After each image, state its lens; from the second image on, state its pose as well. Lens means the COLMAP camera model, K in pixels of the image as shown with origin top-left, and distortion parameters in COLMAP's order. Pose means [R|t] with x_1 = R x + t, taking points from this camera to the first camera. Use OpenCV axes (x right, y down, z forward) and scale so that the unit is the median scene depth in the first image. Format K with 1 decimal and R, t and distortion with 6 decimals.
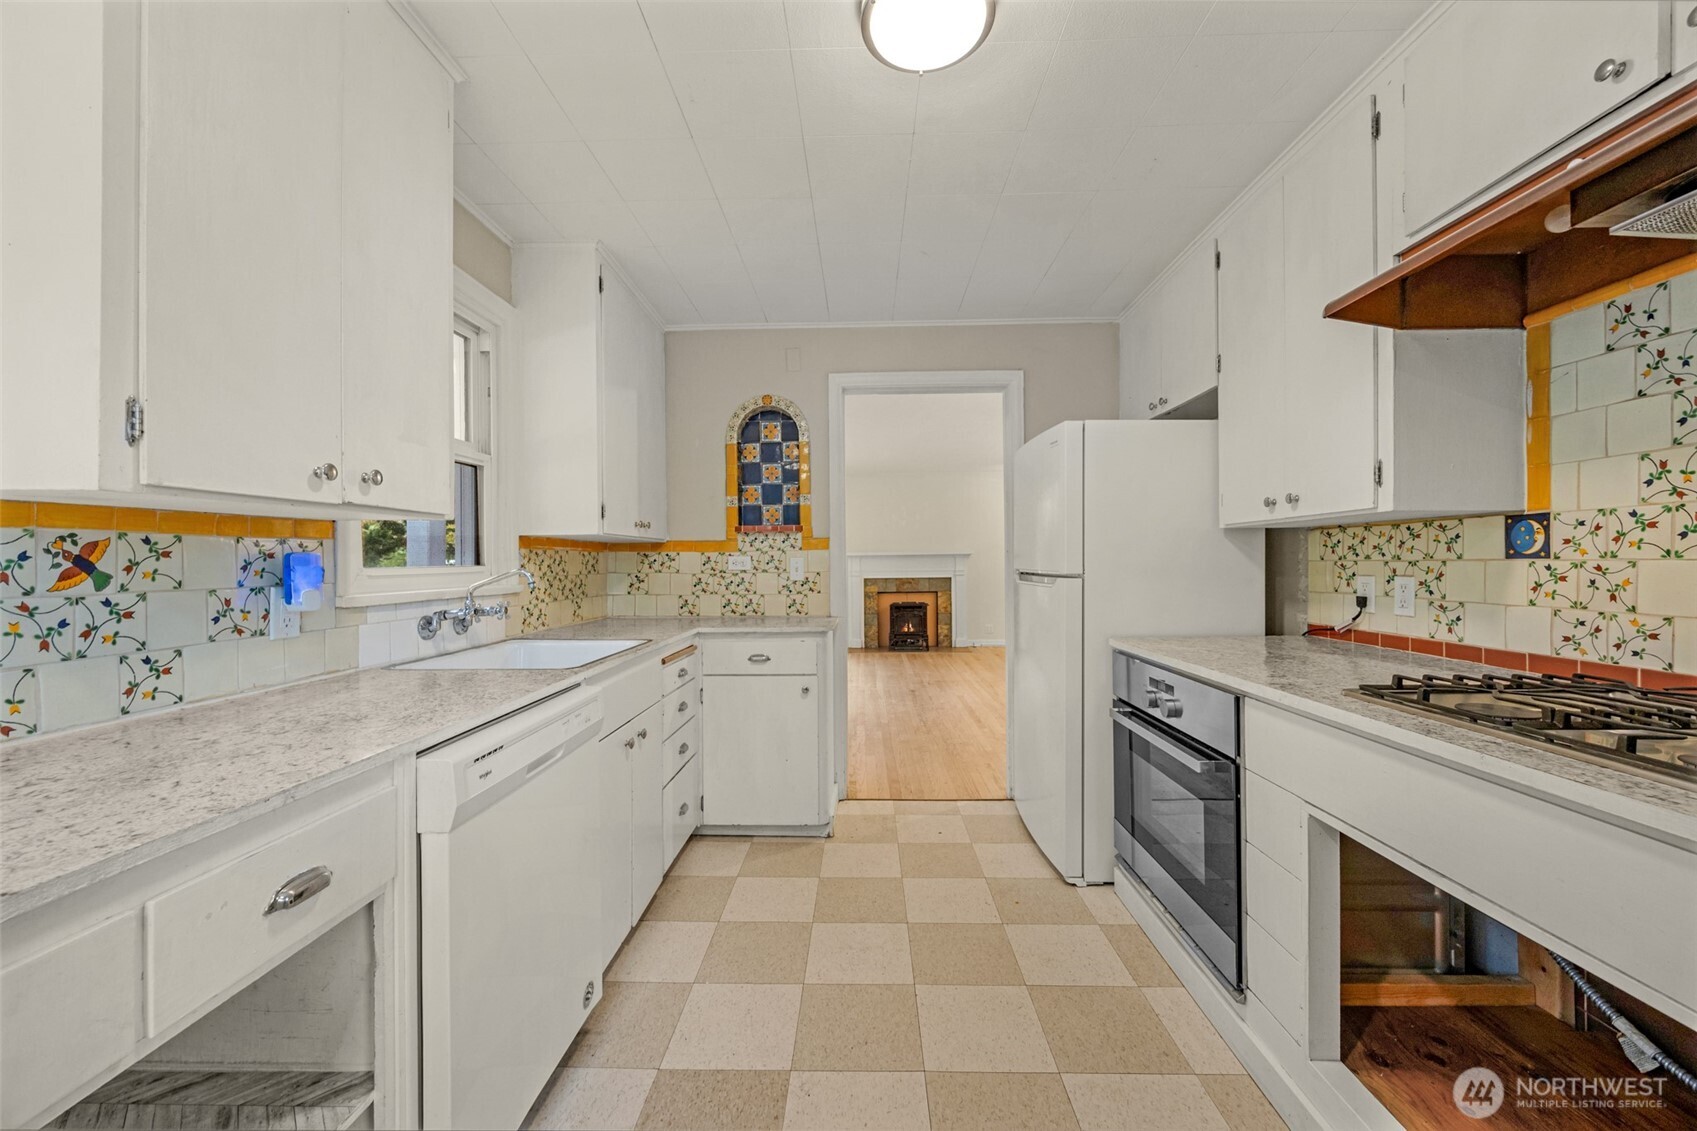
lens RADIAL K [[699.8, 0, 848.5], [0, 699.8, 565.5], [0, 0, 1]] dist [0.000311, 0.000025]
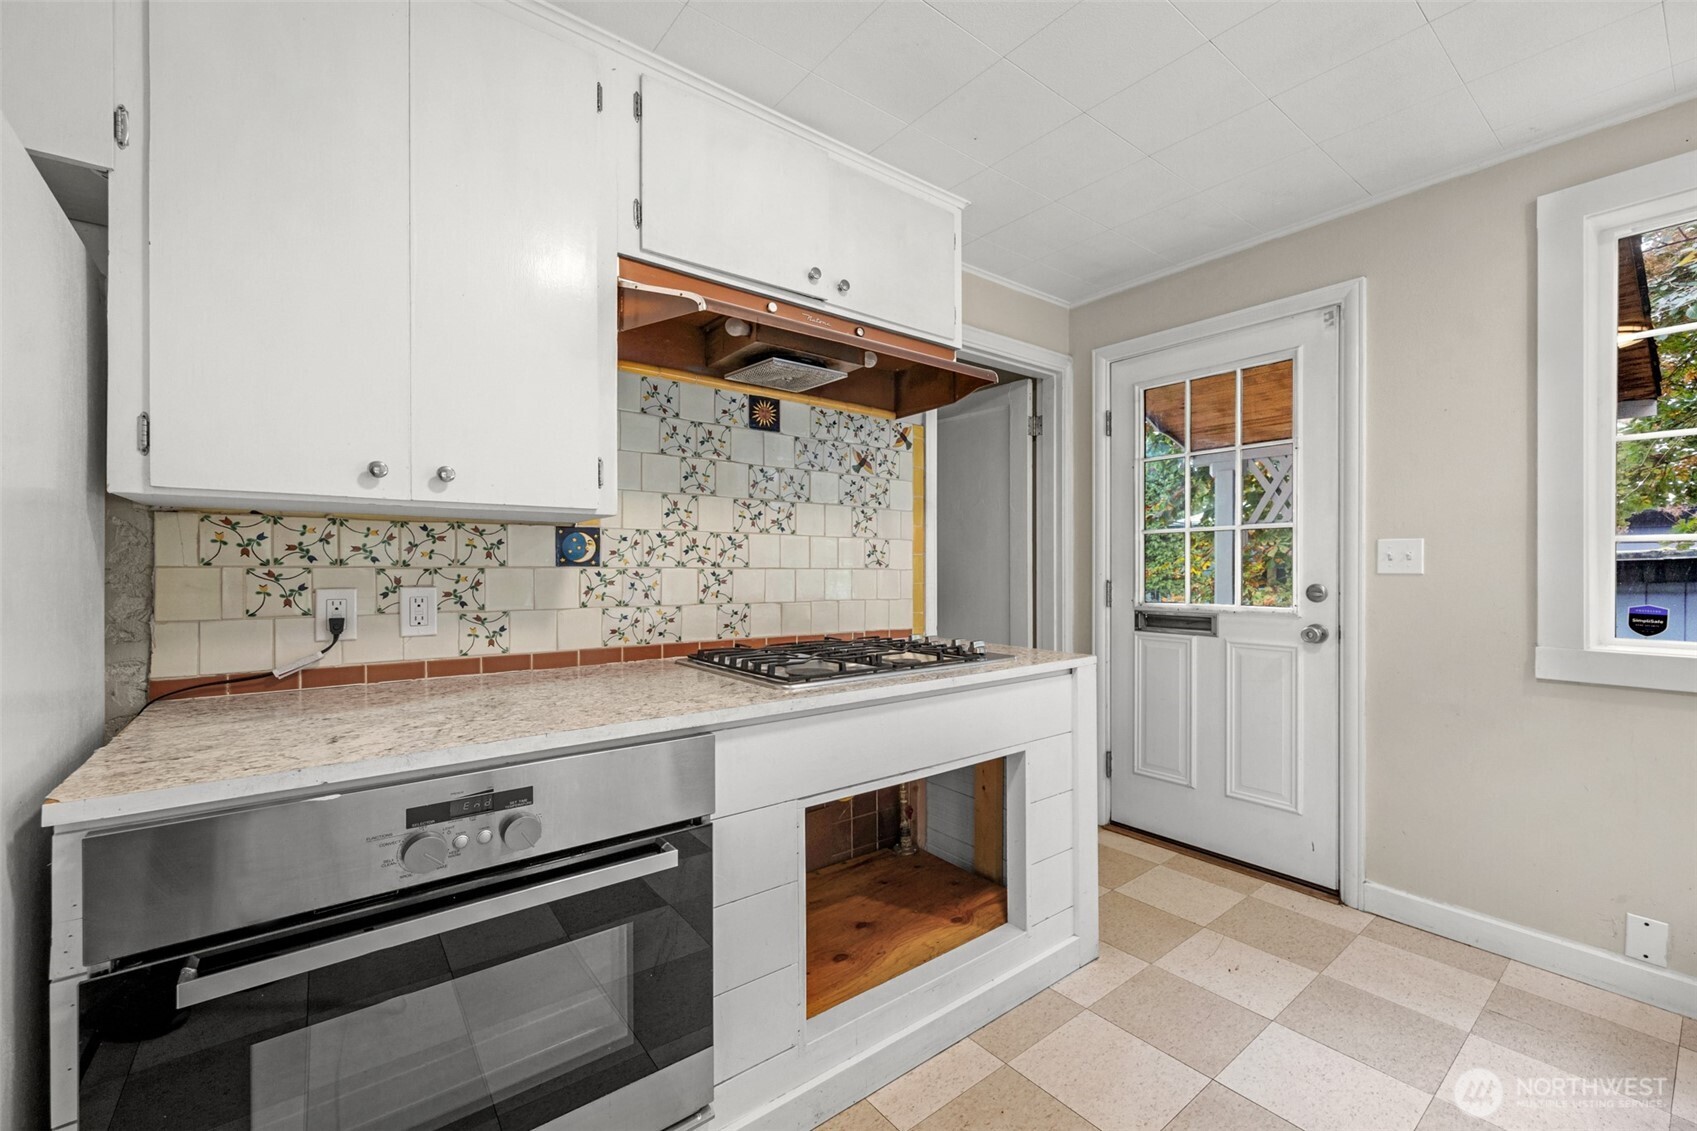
lens RADIAL K [[699.8, 0, 848.5], [0, 699.8, 565.5], [0, 0, 1]] dist [0.000311, 0.000025]
pose [[-0.635075, 0.007614, 0.772413, -0.183096], [0.005529, 0.999971, -0.005312, -0.002804], [-0.772431, 0.000897, -0.635098, 1.403194]]
